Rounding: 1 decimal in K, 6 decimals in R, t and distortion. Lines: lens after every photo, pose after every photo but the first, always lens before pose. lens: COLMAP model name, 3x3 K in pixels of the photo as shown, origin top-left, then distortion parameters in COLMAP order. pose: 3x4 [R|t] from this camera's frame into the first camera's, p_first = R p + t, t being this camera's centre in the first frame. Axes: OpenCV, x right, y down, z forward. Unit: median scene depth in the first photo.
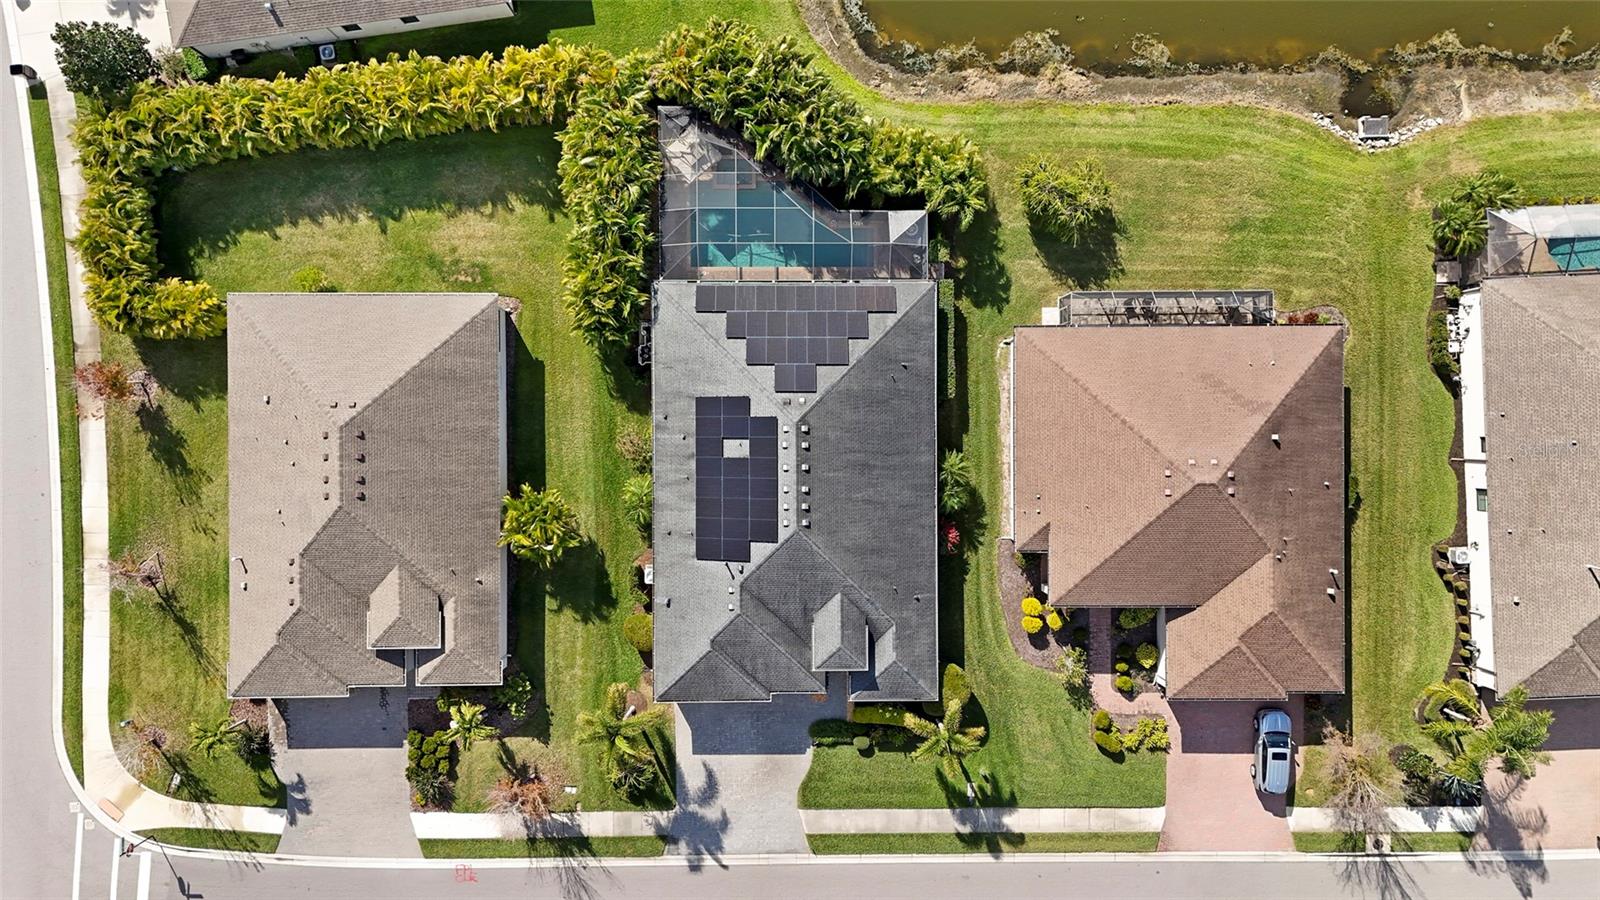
lens RADIAL K [[1168.3, 0, 800.0], [0, 1168.3, 450.0], [0, 0, 1]] dist [0.063891, -0.056159]
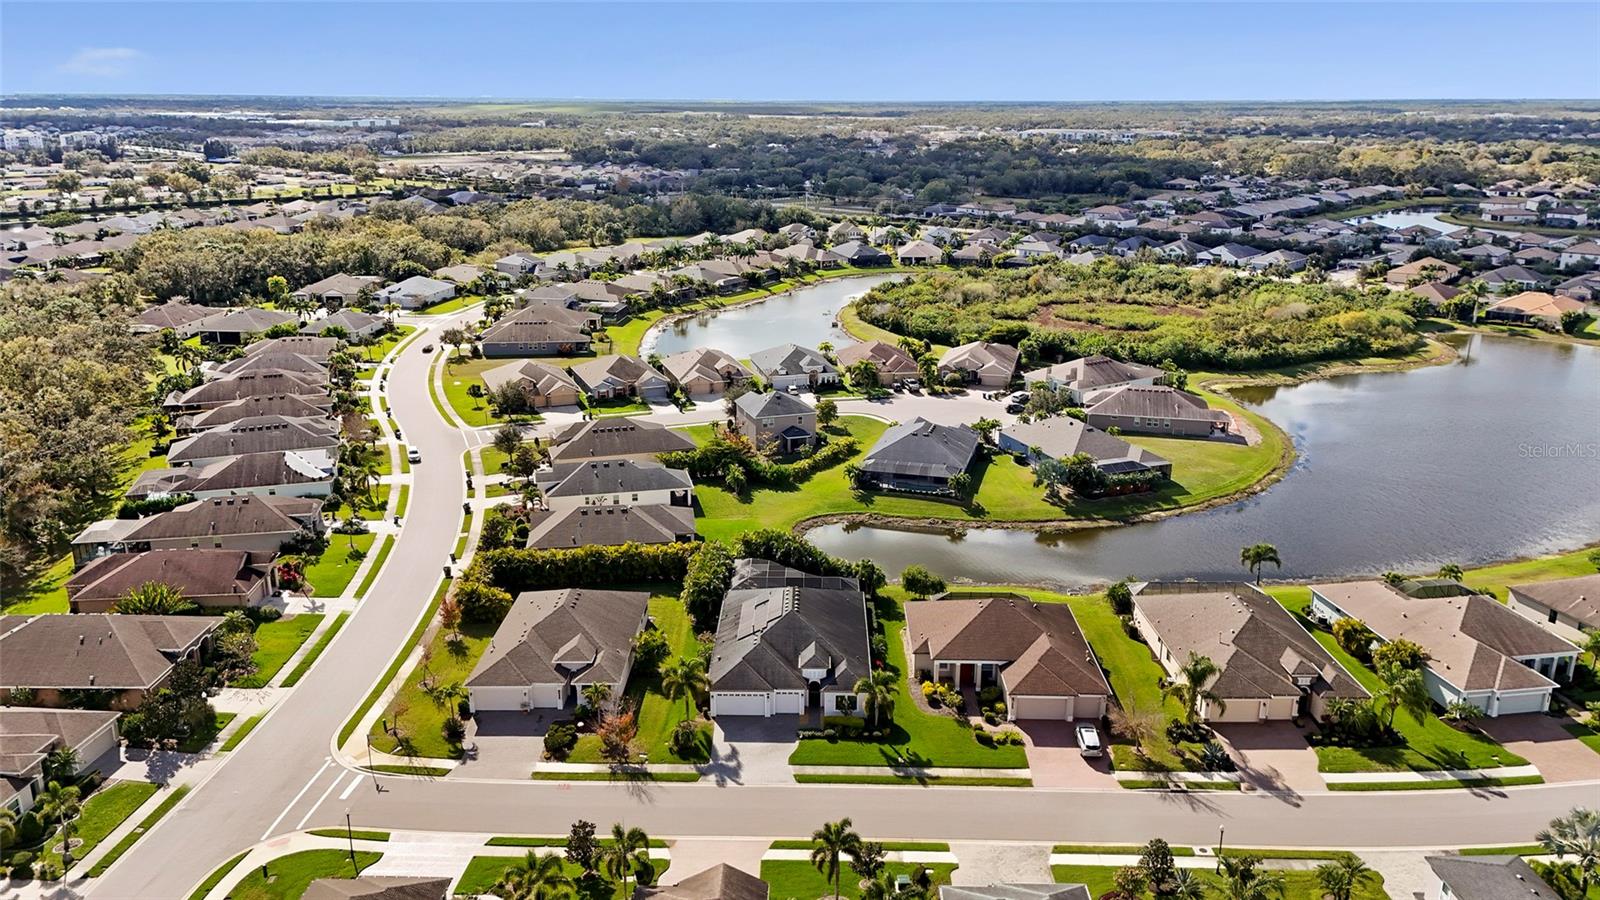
lens RADIAL K [[1169.6, 0, 800.0], [0, 1169.6, 450.0], [0, 0, 1]] dist [0.102438, -0.146071]
pose [[0.999759, -0.005985, -0.021138, 0.047899], [-0.018633, 0.278730, -0.960189, 1.672891], [0.011638, 0.960351, 0.278552, 0.177825]]
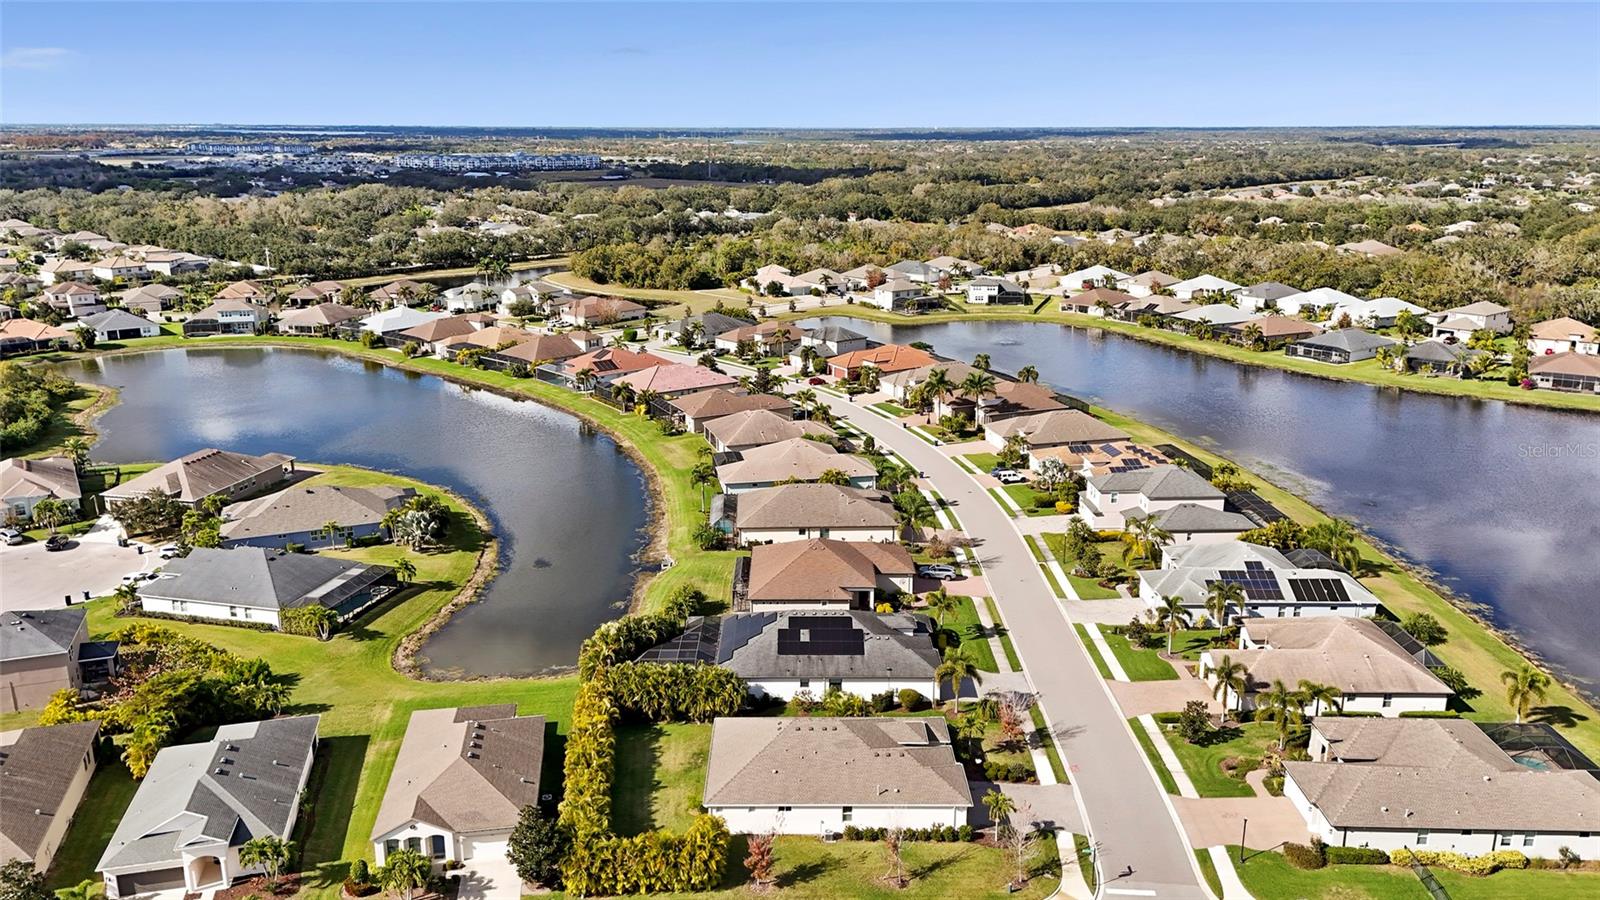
lens RADIAL K [[1168.3, 0, 800.0], [0, 1168.3, 450.0], [0, 0, 1]] dist [0.063891, -0.056159]
pose [[0.000453, -0.279616, 0.960112, -1.684523], [0.999945, -0.009911, -0.003359, 0.000660], [0.010455, 0.960061, 0.279596, 0.142212]]
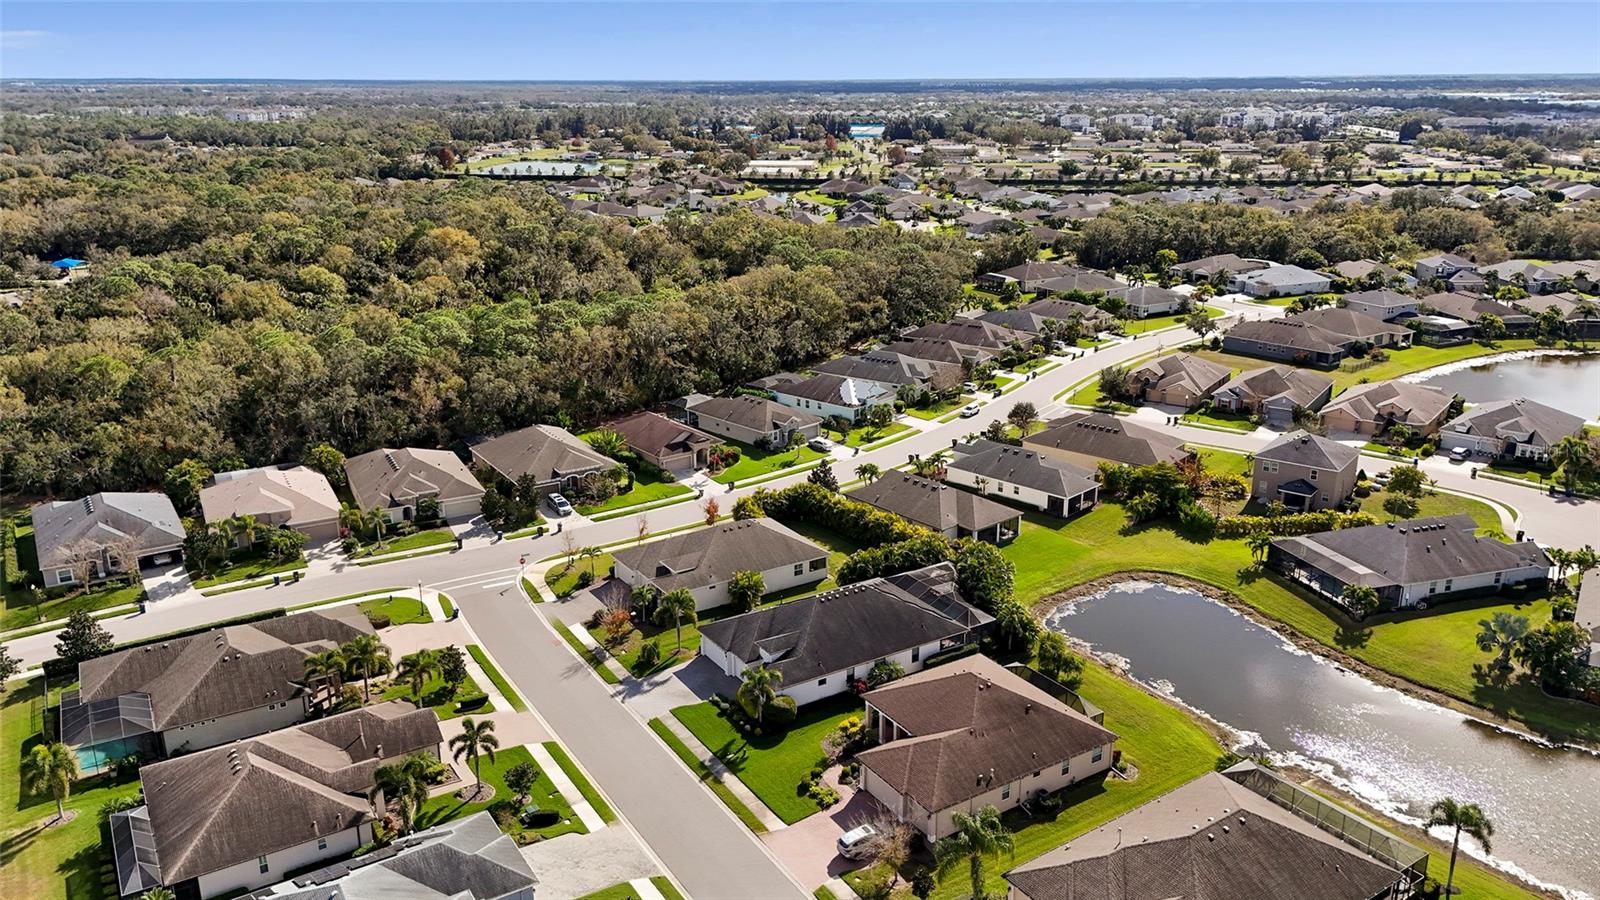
lens RADIAL K [[1181.0, 0, 800.0], [0, 1181.0, 450.0], [0, 0, 1]] dist [0.062721, -0.049996]
pose [[0.531784, 0.237093, -0.813015, 1.345826], [-0.846868, 0.153924, -0.509040, 0.934131], [0.004453, 0.959216, 0.282640, 0.193421]]
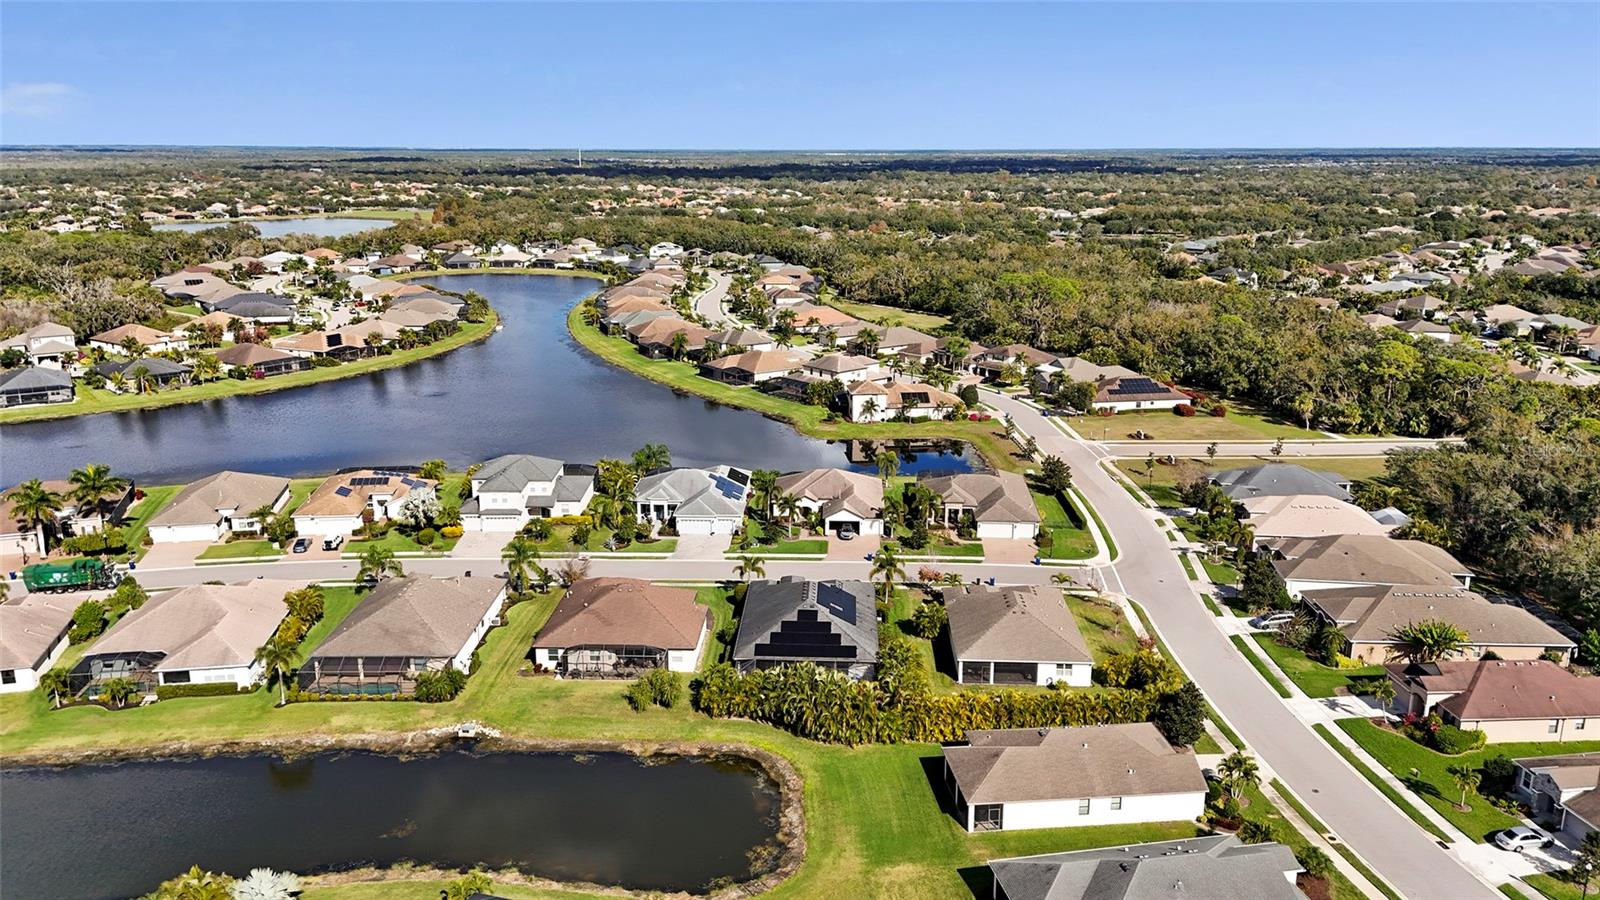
lens RADIAL K [[1168.3, 0, 800.0], [0, 1168.3, 450.0], [0, 0, 1]] dist [0.063891, -0.056159]
pose [[-0.999087, -0.023827, 0.035465, -0.053185], [0.040377, -0.255090, 0.966074, -1.834258], [-0.013972, 0.966624, 0.255819, 0.158275]]
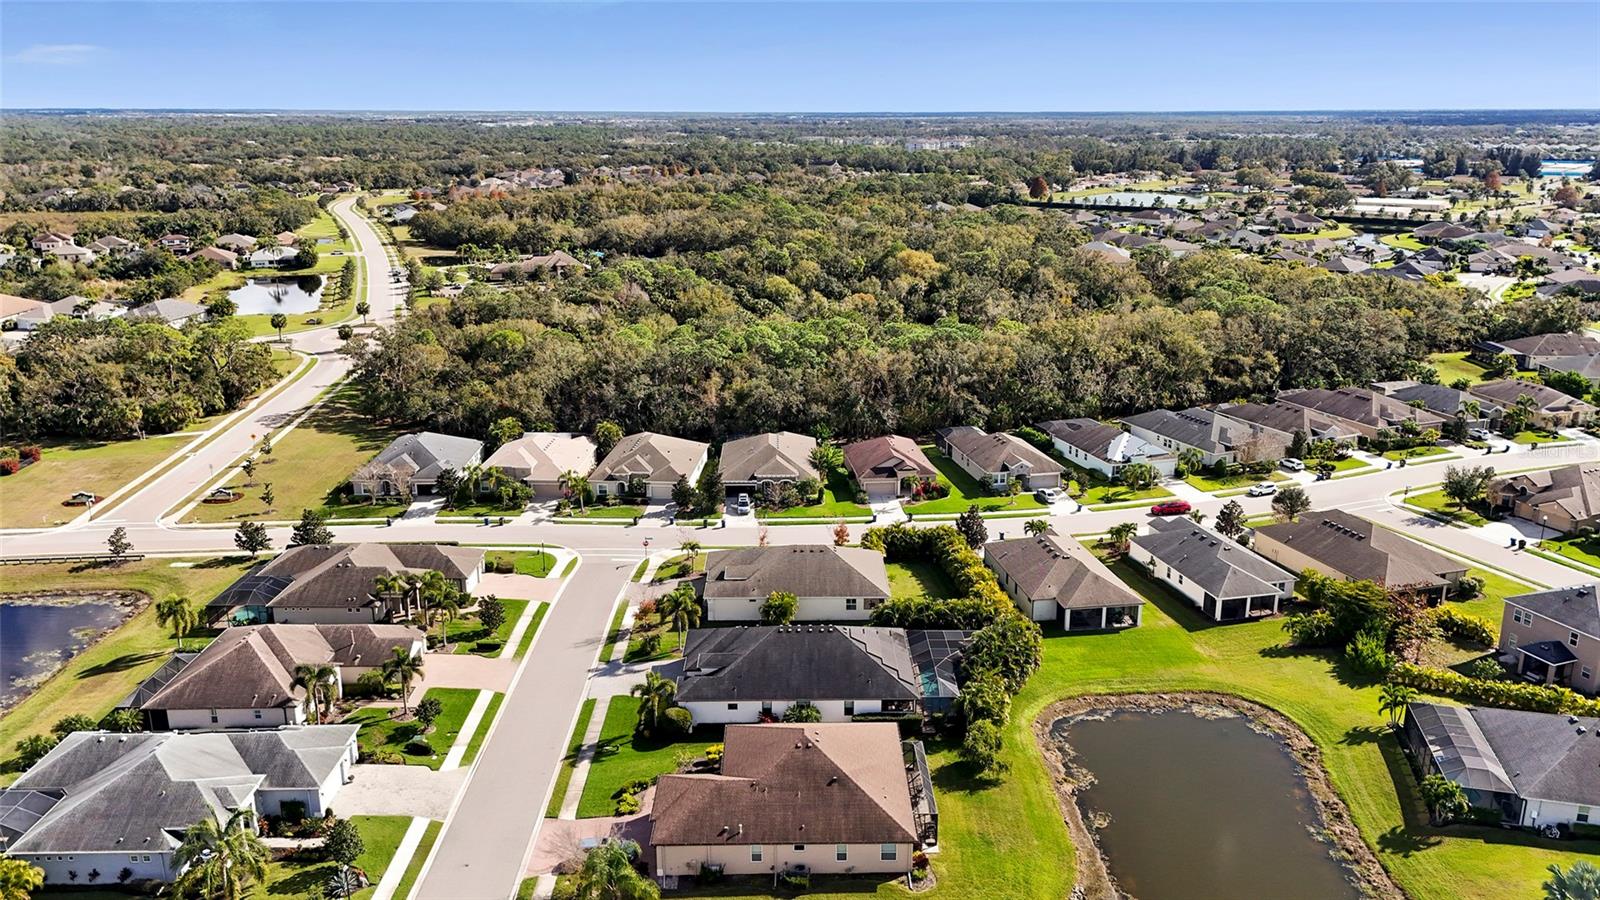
lens RADIAL K [[1168.3, 0, 800.0], [0, 1168.3, 450.0], [0, 0, 1]] dist [0.063891, -0.056159]
pose [[0.005999, 0.262956, -0.964789, 1.587208], [-0.999957, -0.005236, -0.007645, 0.043518], [-0.007062, 0.964794, 0.262914, 0.190506]]
